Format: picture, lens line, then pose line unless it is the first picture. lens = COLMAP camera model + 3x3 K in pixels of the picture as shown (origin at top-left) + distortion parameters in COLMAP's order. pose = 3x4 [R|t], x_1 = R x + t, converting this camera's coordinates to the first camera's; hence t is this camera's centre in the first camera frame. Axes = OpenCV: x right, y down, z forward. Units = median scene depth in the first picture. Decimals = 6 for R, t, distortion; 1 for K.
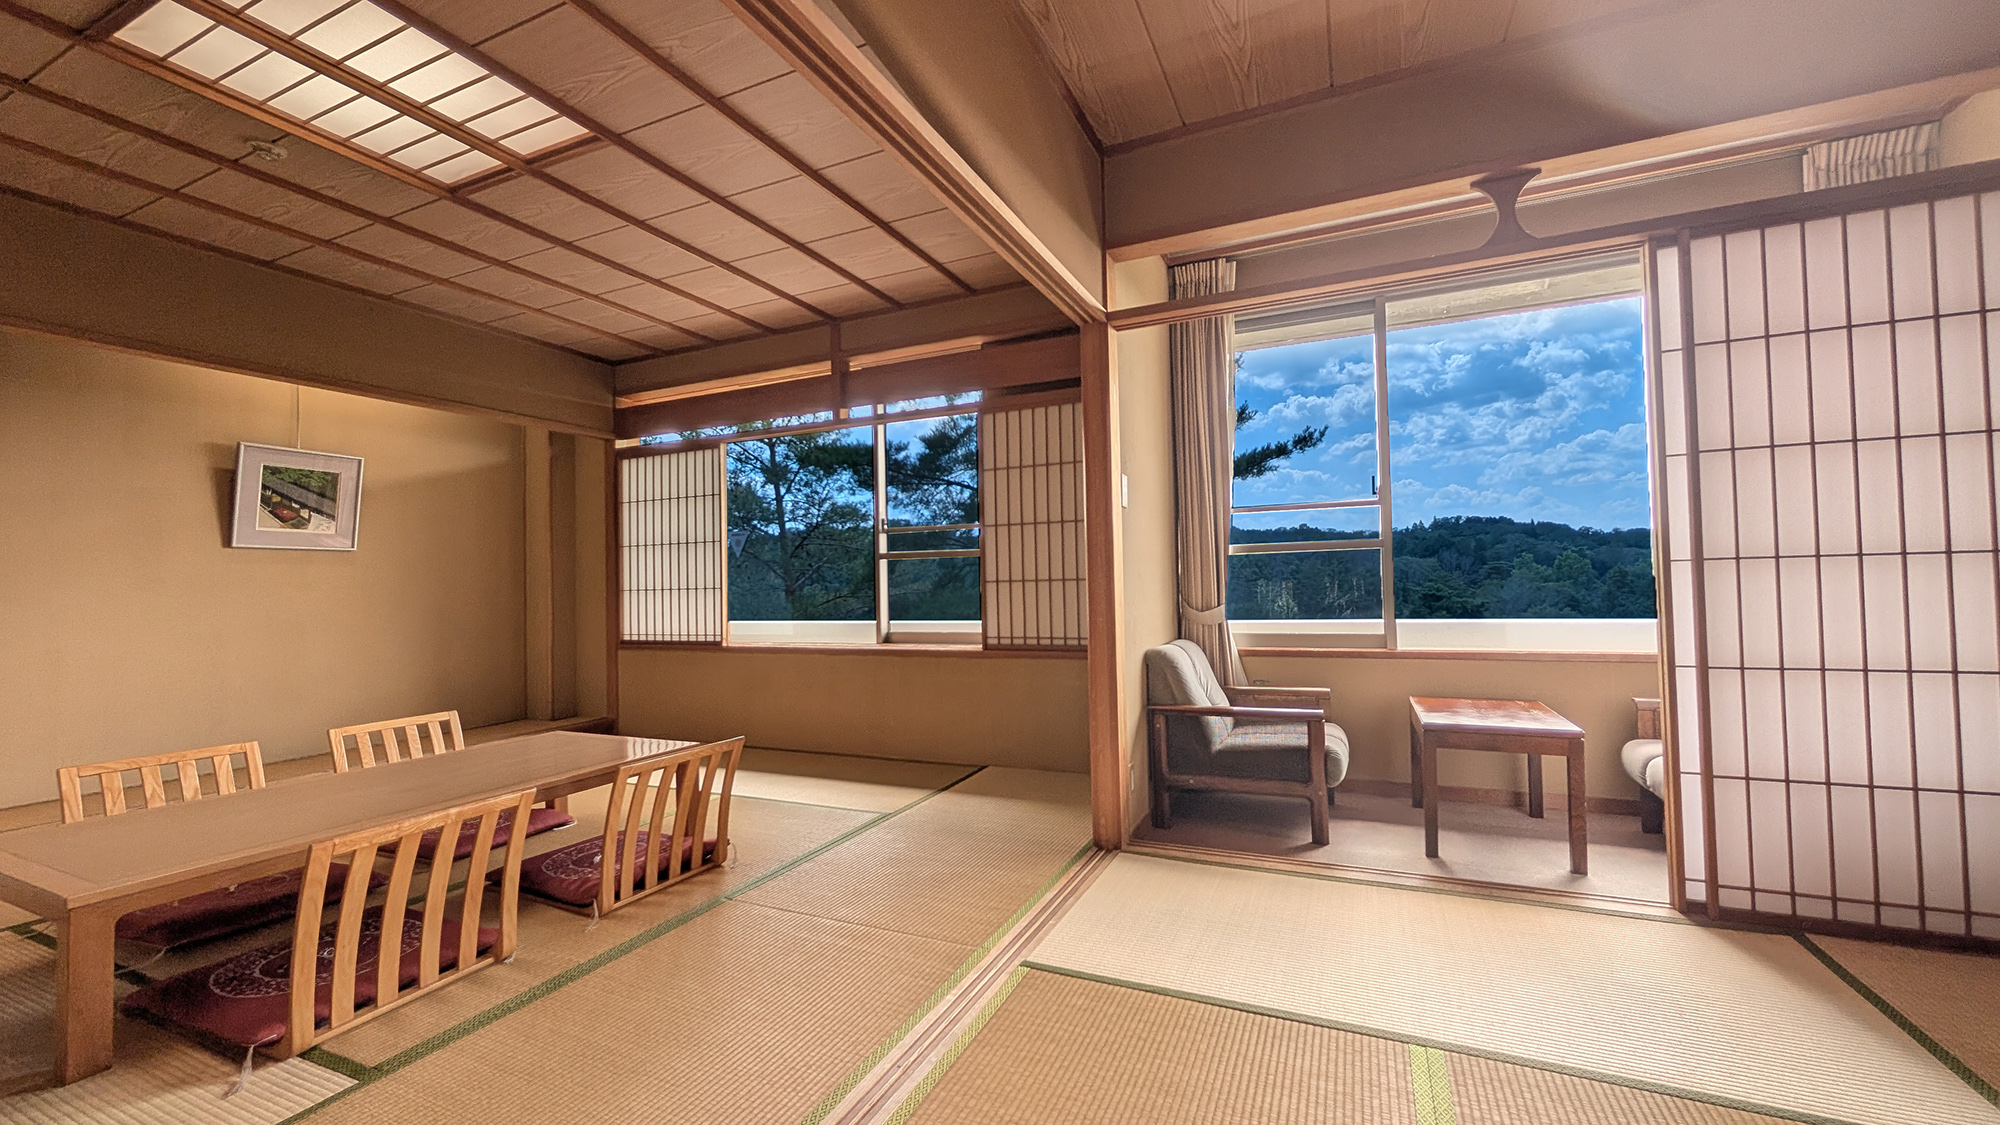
lens RADIAL K [[773.0, 0, 1007.9], [0, 773.0, 572.3], [0, 0, 1]] dist [0.002531, 0.000103]
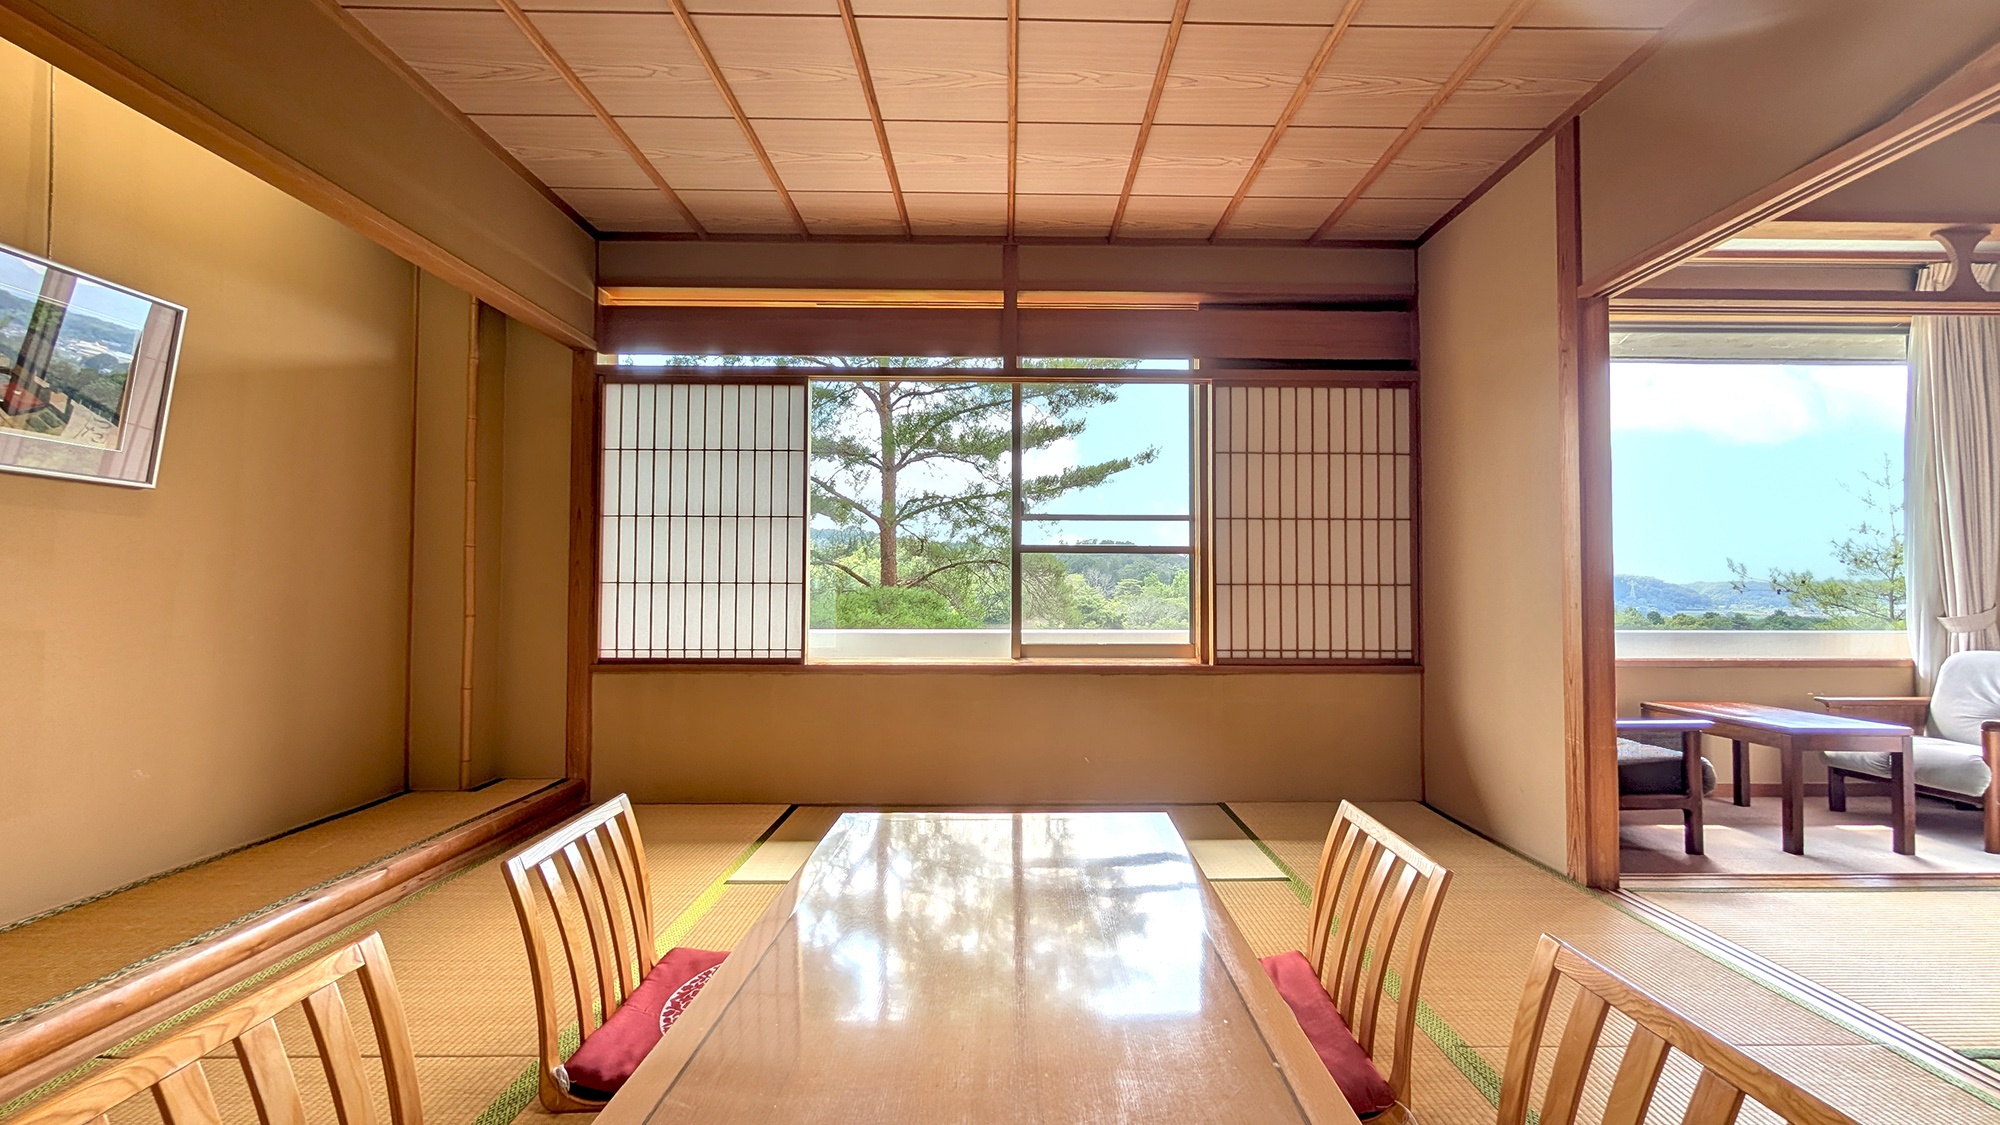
lens RADIAL K [[789.1, 0, 1021.6], [0, 789.1, 571.0], [0, 0, 1]] dist [0.002878, 0.000516]
pose [[0.902797, 0.034376, 0.428690, -0.502585], [-0.029374, 0.999401, -0.018280, 0.017255], [-0.429062, 0.003911, 0.903267, 0.264726]]
